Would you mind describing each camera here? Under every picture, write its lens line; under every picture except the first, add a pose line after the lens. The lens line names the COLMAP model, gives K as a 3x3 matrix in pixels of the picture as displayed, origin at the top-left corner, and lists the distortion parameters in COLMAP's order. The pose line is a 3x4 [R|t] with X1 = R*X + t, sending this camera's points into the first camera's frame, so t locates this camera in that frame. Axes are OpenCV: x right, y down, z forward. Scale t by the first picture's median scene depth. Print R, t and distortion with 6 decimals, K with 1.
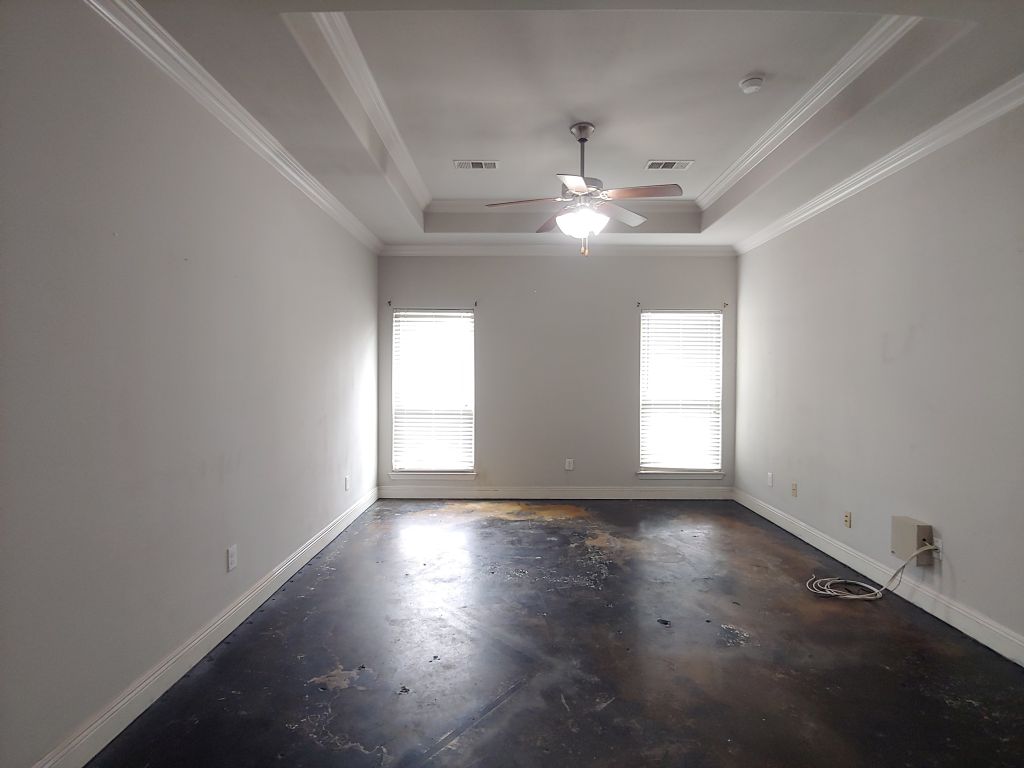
lens RADIAL K [[519.2, 0, 511.6], [0, 519.2, 381.0], [0, 0, 1]] dist [-0.012576, 0.000435]
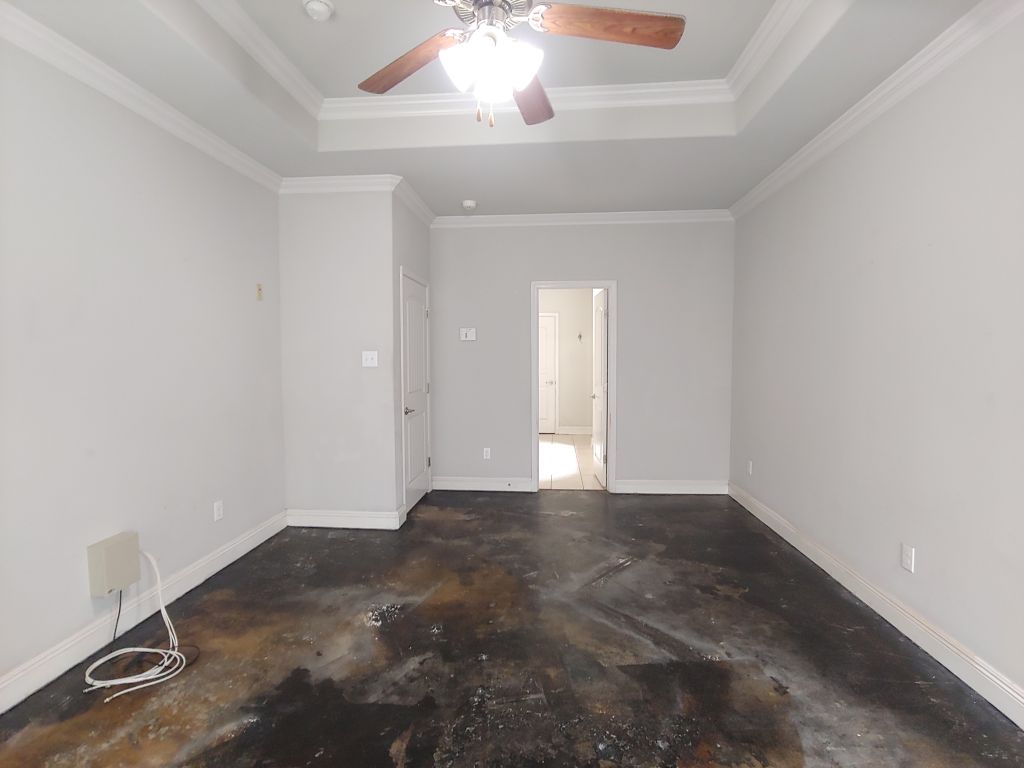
lens RADIAL K [[519.2, 0, 511.8], [0, 519.2, 384.7], [0, 0, 1]] dist [-0.012576, 0.000435]
pose [[-0.998301, -0.003098, 0.058179, 0.104895], [0.000461, 0.998135, 0.061047, -0.020581], [-0.058260, 0.060970, -0.996438, 1.769250]]
